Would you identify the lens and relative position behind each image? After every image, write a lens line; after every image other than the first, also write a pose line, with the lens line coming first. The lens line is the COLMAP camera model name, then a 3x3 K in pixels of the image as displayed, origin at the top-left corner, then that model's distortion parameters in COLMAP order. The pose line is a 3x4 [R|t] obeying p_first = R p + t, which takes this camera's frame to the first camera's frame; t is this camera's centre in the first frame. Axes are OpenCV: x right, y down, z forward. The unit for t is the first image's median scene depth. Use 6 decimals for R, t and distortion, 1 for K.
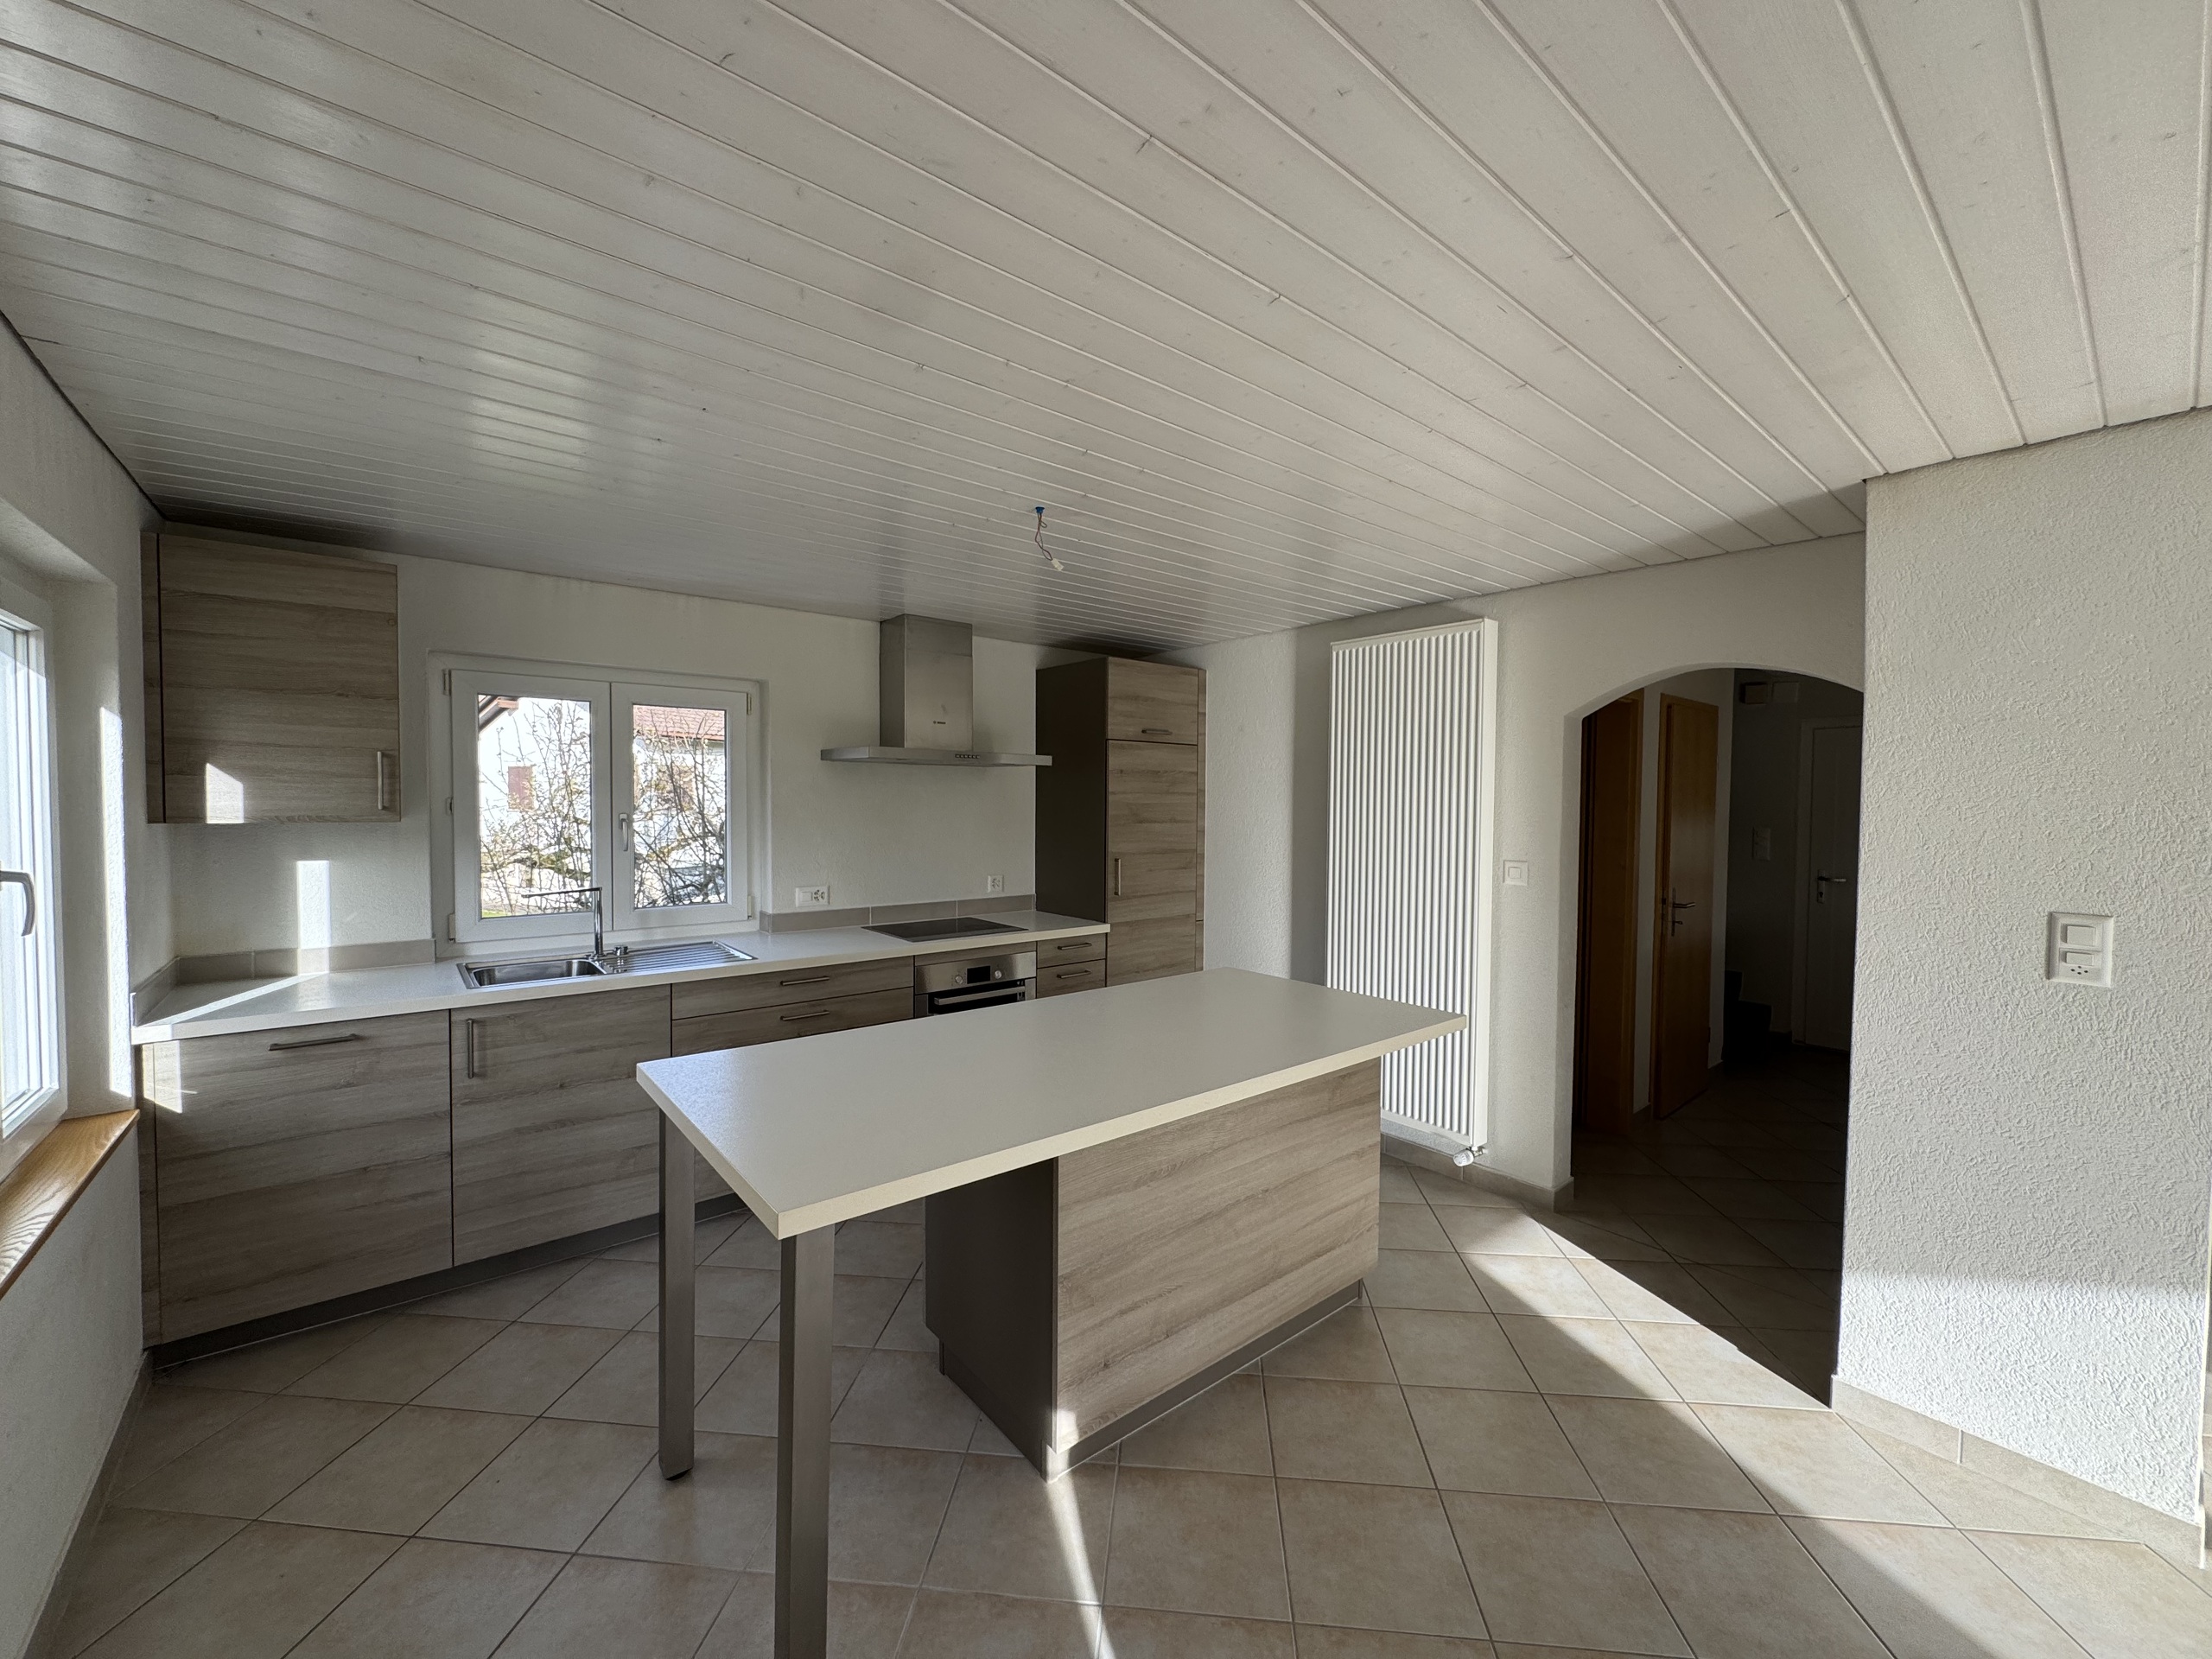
lens RADIAL K [[892.4, 0, 1106.0], [0, 892.4, 829.5], [0, 0, 1]] dist [0.000649, -0.000289]
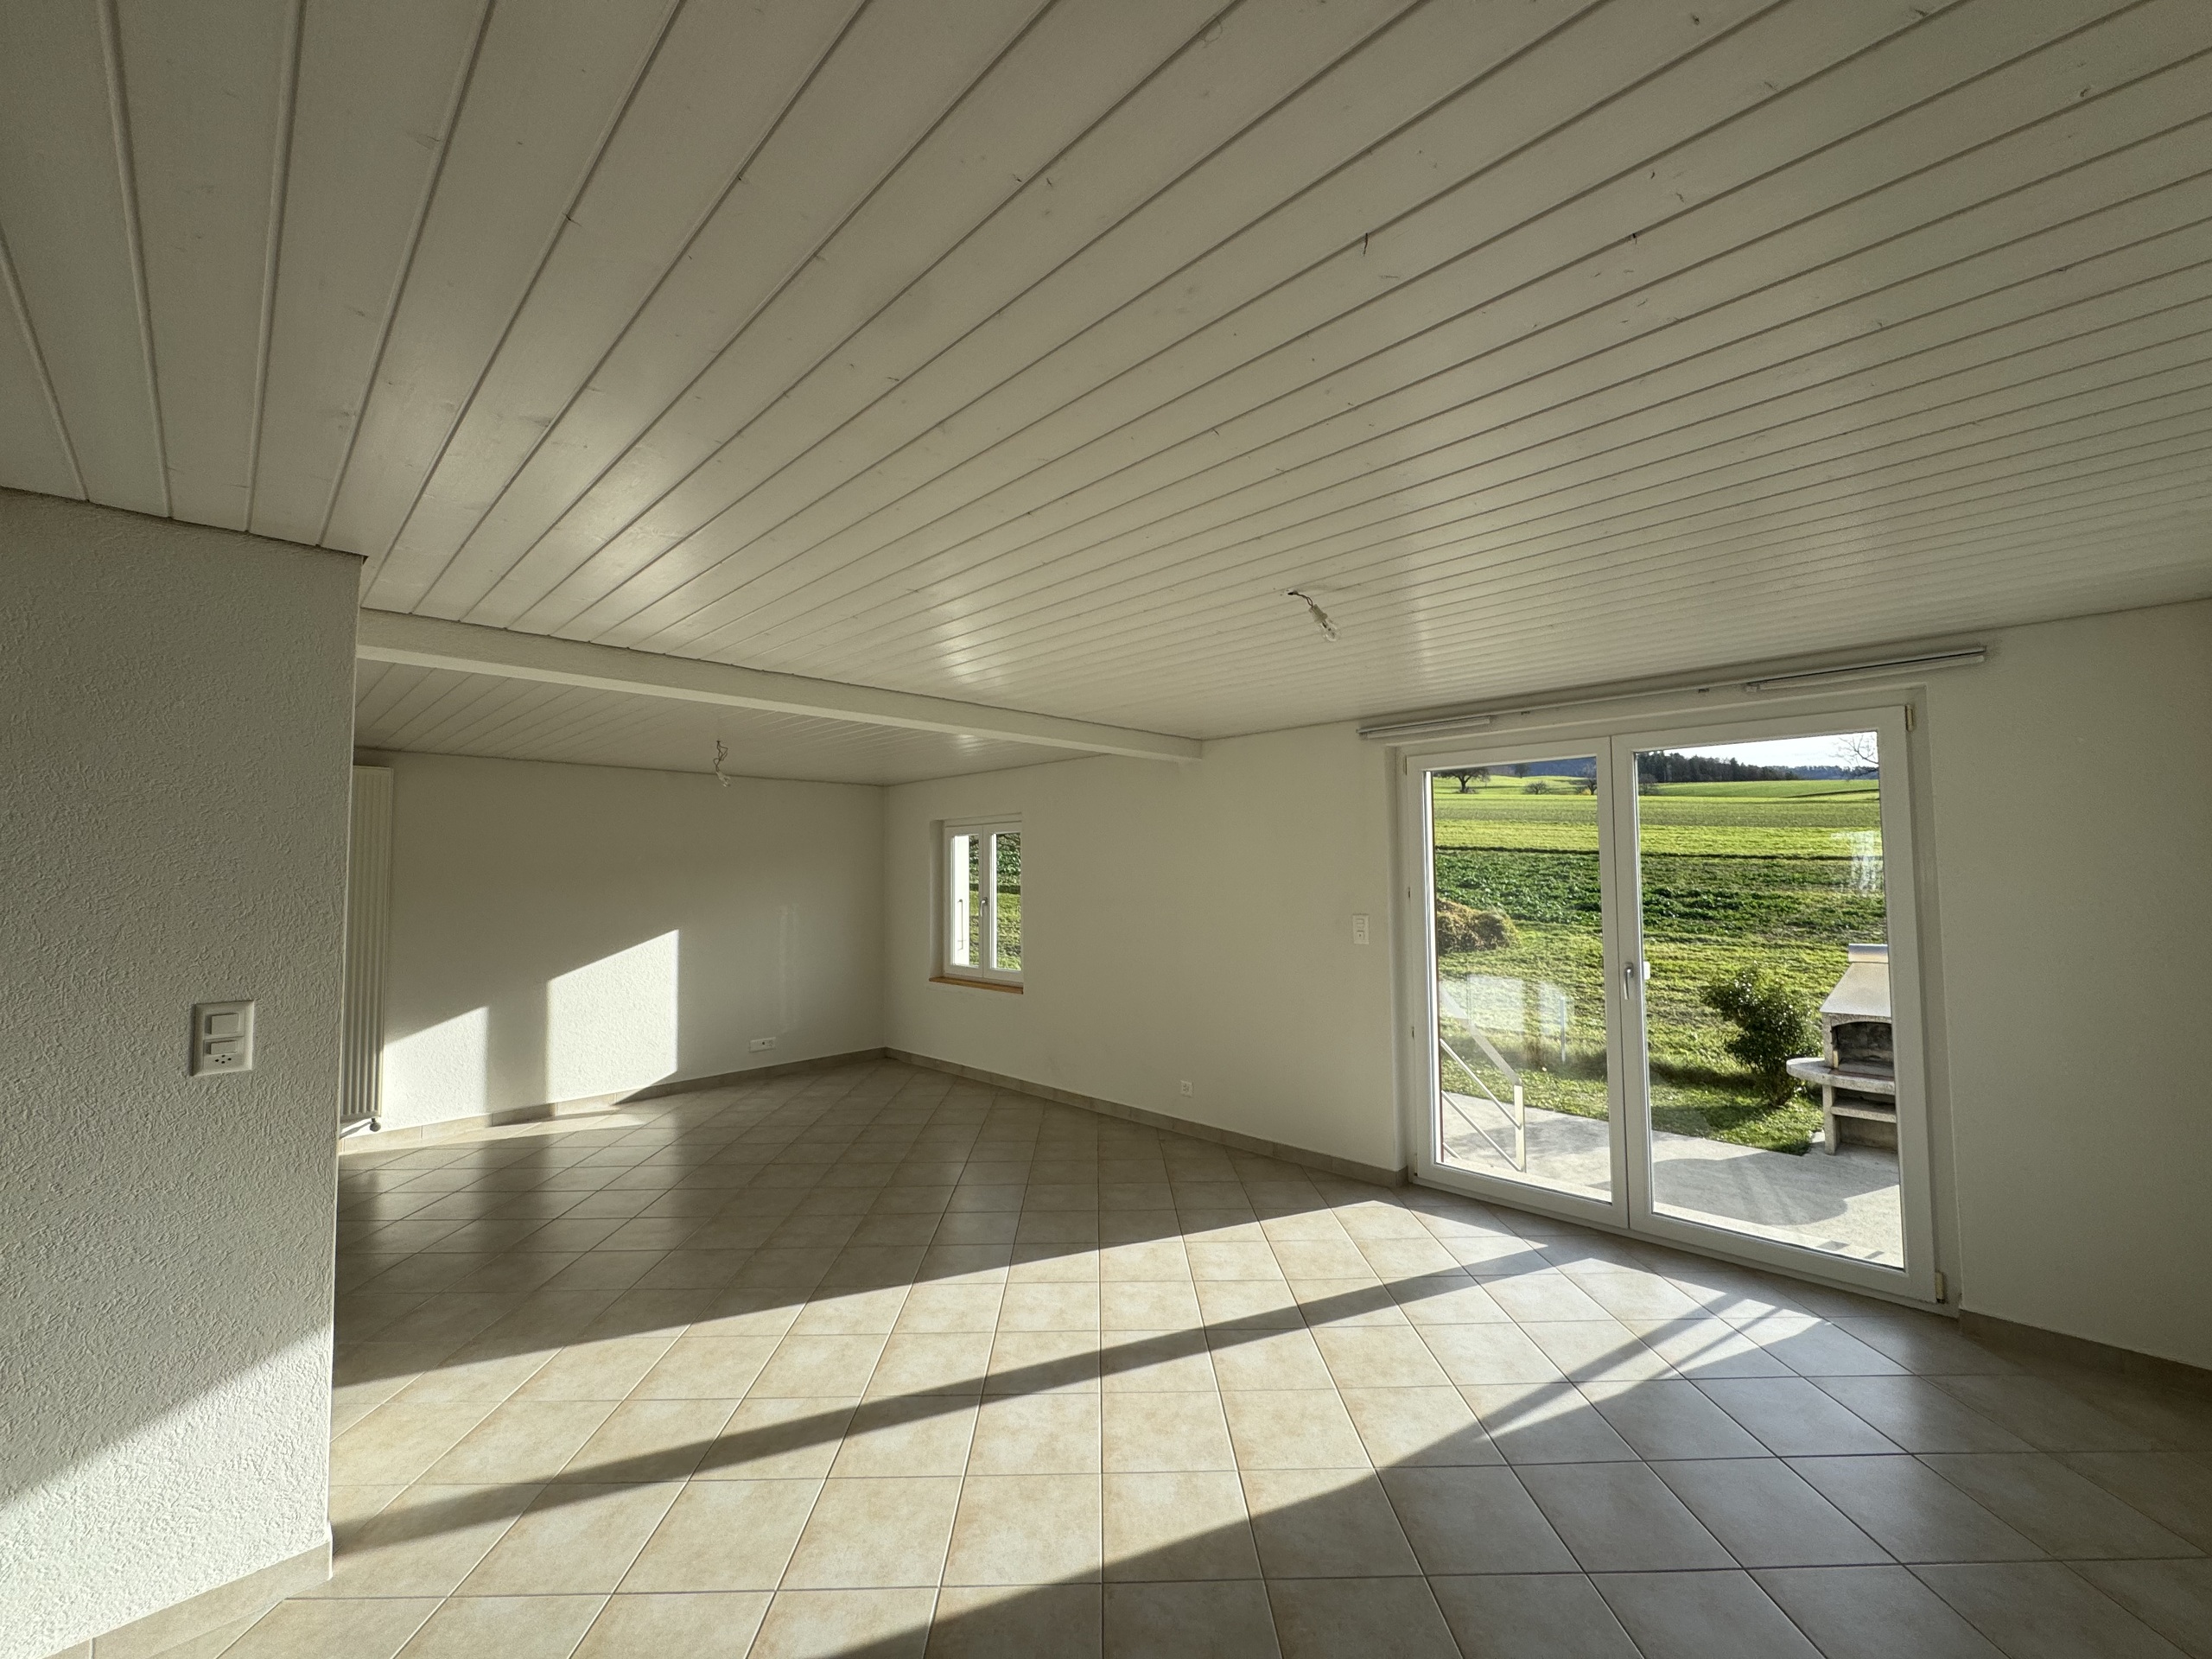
lens RADIAL K [[892.4, 0, 1106.0], [0, 892.4, 829.5], [0, 0, 1]] dist [0.000649, -0.000289]
pose [[-0.124548, 0.041688, 0.991337, -0.030417], [0.042202, 0.998435, -0.036684, -0.020093], [-0.991316, 0.037267, -0.126113, 0.138405]]
